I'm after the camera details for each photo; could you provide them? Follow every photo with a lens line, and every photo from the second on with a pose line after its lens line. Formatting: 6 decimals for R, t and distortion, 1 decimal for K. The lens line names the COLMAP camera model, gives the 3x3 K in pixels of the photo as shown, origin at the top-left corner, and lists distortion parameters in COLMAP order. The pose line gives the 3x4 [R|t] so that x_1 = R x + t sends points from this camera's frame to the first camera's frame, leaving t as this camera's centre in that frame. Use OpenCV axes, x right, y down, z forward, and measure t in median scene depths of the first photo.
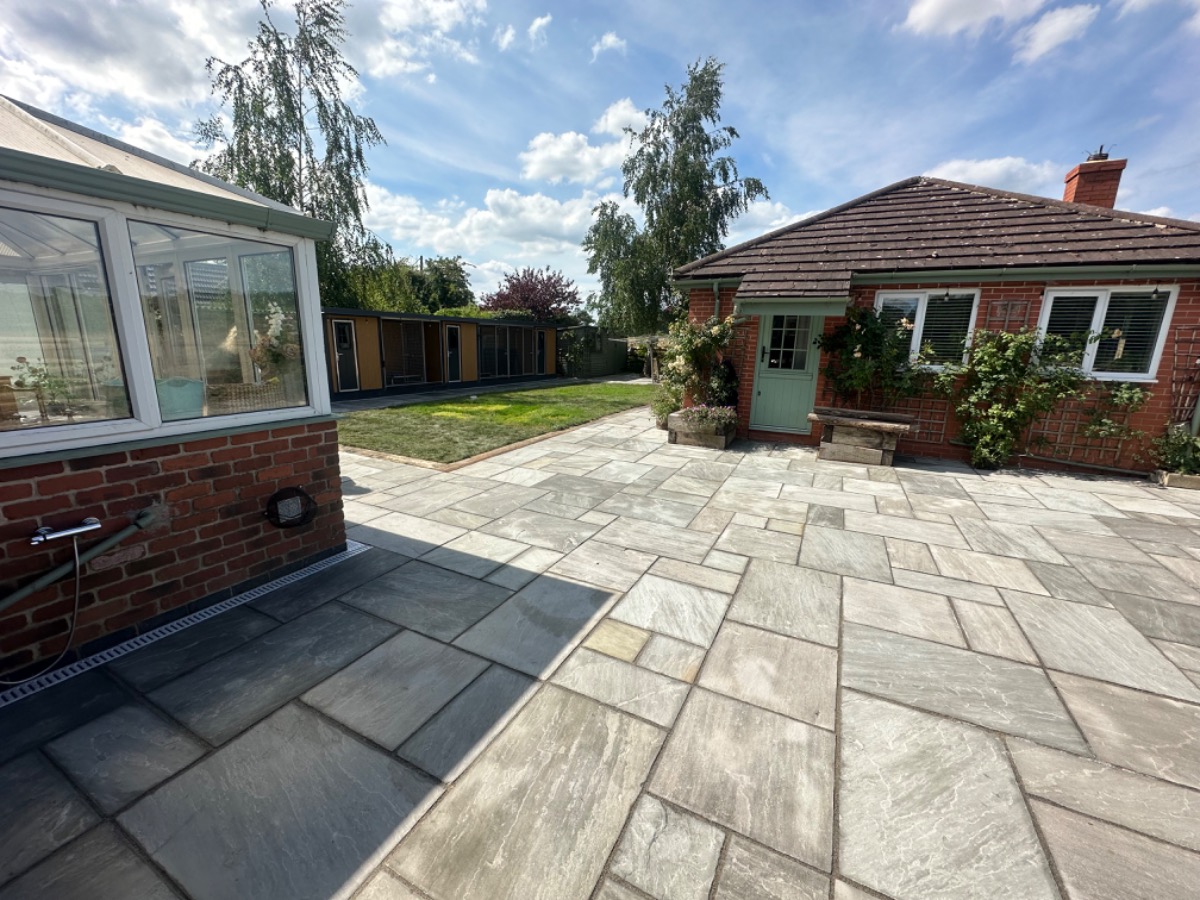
lens RADIAL K [[477.9, 0, 600.7], [0, 477.9, 448.4], [0, 0, 1]] dist [-0.003441, 0.000506]
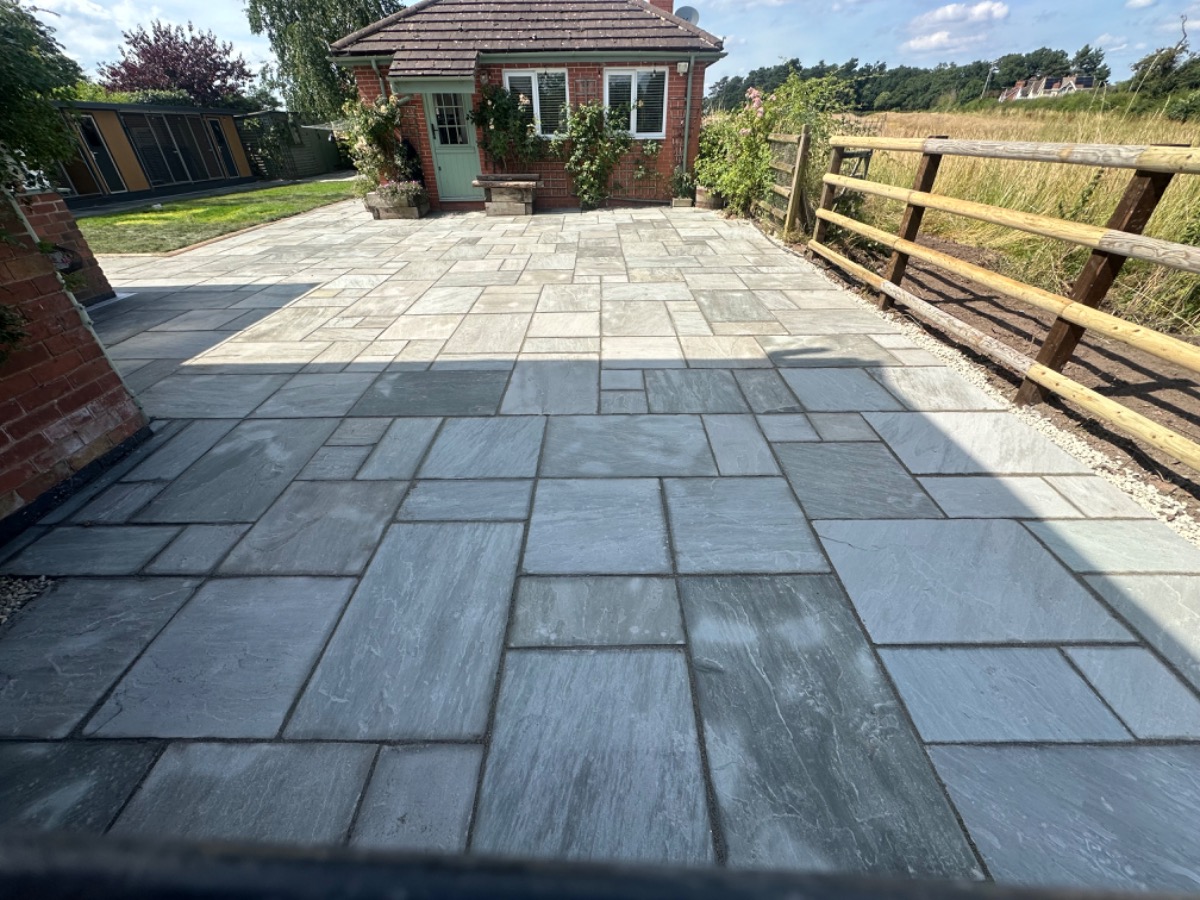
lens RADIAL K [[477.9, 0, 600.7], [0, 477.9, 448.4], [0, 0, 1]] dist [-0.003441, 0.000506]
pose [[0.891090, -0.280672, 0.356624, 0.068447], [0.133376, 0.913080, 0.385351, 0.152224], [-0.433784, -0.295818, 0.851072, -0.544283]]
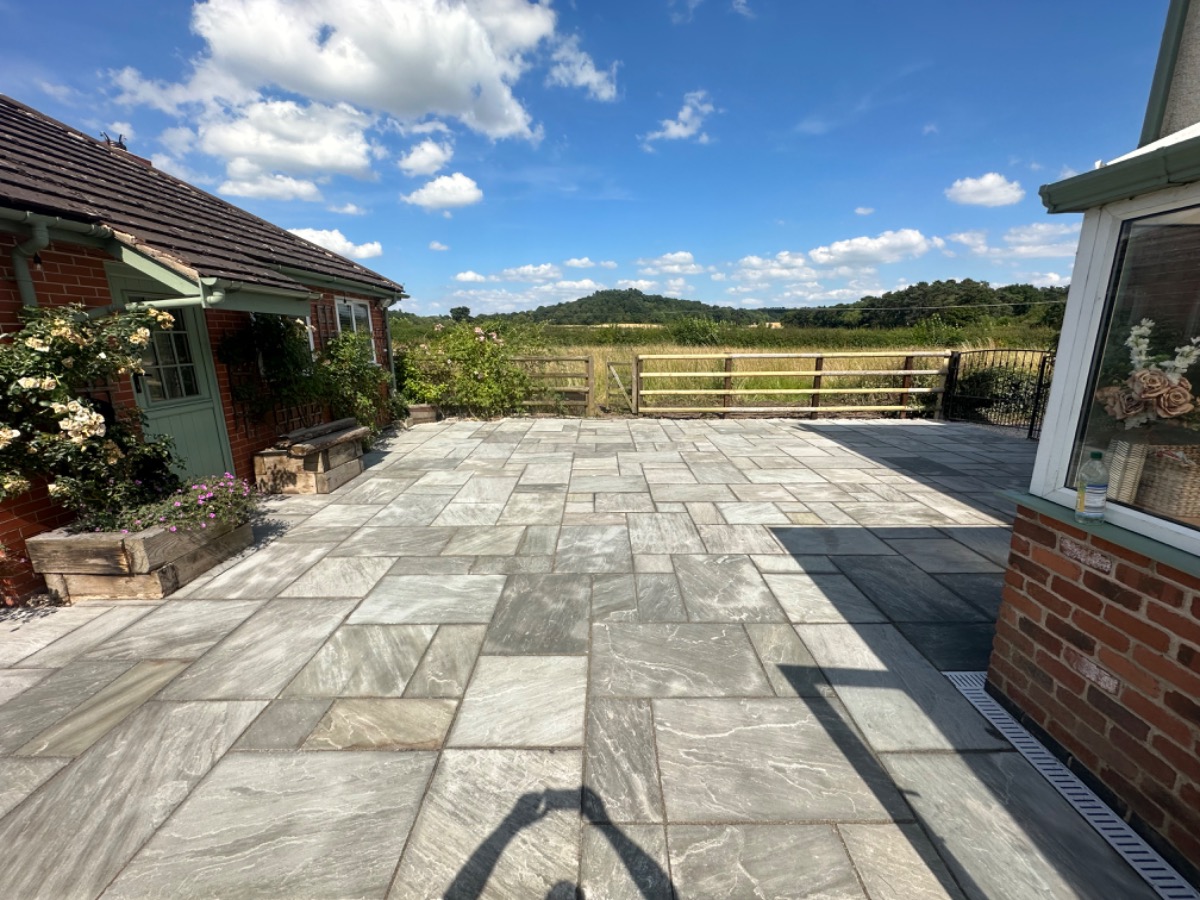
lens RADIAL K [[477.9, 0, 600.7], [0, 477.9, 448.4], [0, 0, 1]] dist [-0.003441, 0.000506]
pose [[-0.446014, -0.224647, 0.866375, -0.444756], [0.200190, 0.918425, 0.341202, -0.238443], [-0.872351, 0.325621, -0.364658, 0.897005]]
